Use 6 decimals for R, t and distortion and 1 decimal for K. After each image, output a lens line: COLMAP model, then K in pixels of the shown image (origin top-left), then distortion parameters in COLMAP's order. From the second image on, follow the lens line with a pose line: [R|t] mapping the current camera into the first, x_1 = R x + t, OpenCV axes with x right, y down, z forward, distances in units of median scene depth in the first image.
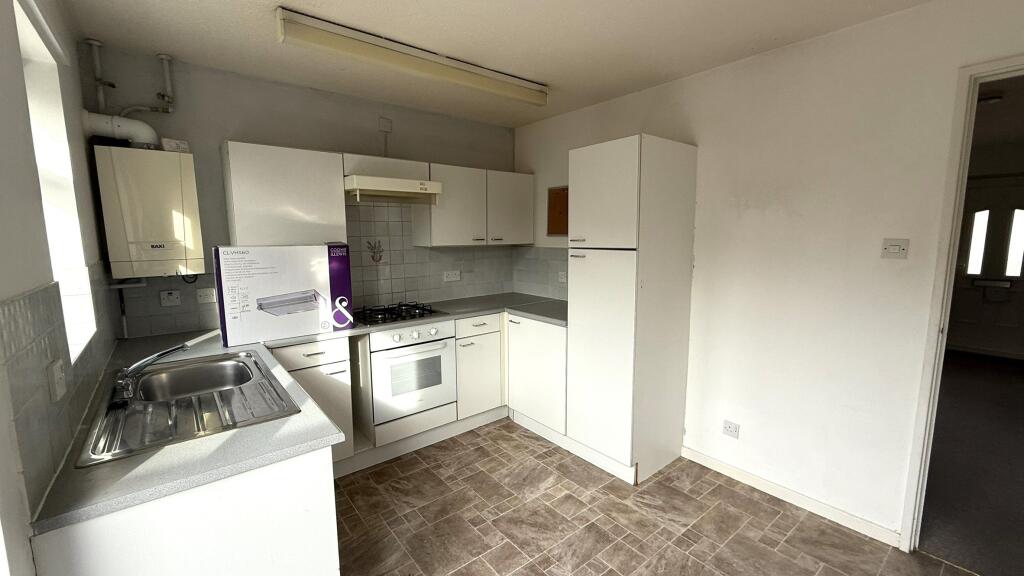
lens RADIAL K [[414.9, 0, 520.8], [0, 414.9, 285.8], [0, 0, 1]] dist [0.001350, 0.000044]
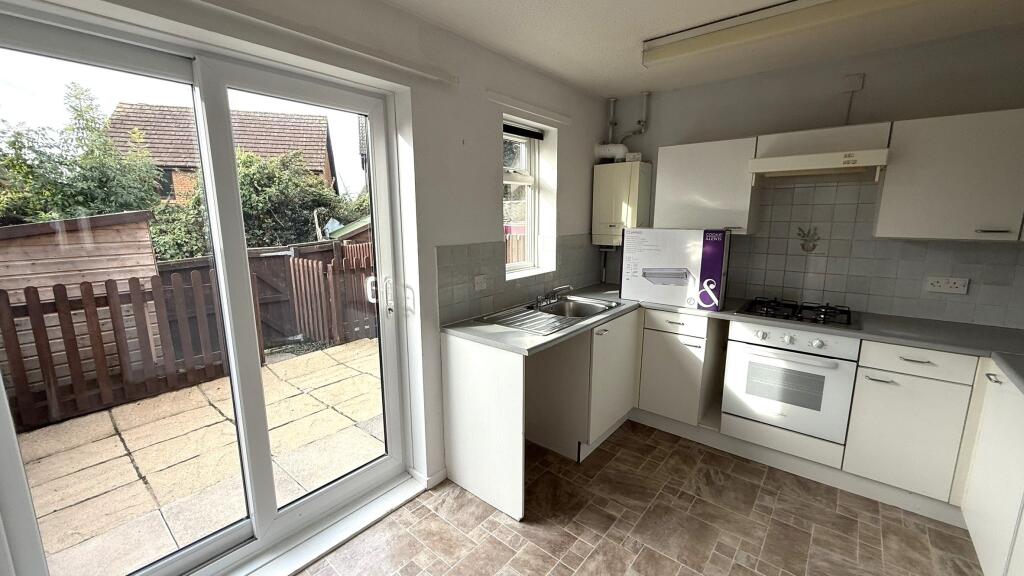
lens RADIAL K [[414.9, 0, 517.4], [0, 414.9, 288.0], [0, 0, 1]] dist [0.001350, 0.000044]
pose [[0.193563, 0.176257, -0.965125, 0.479459], [-0.123484, 0.980283, 0.154260, -0.051960], [0.973286, 0.089318, 0.211512, 0.283304]]
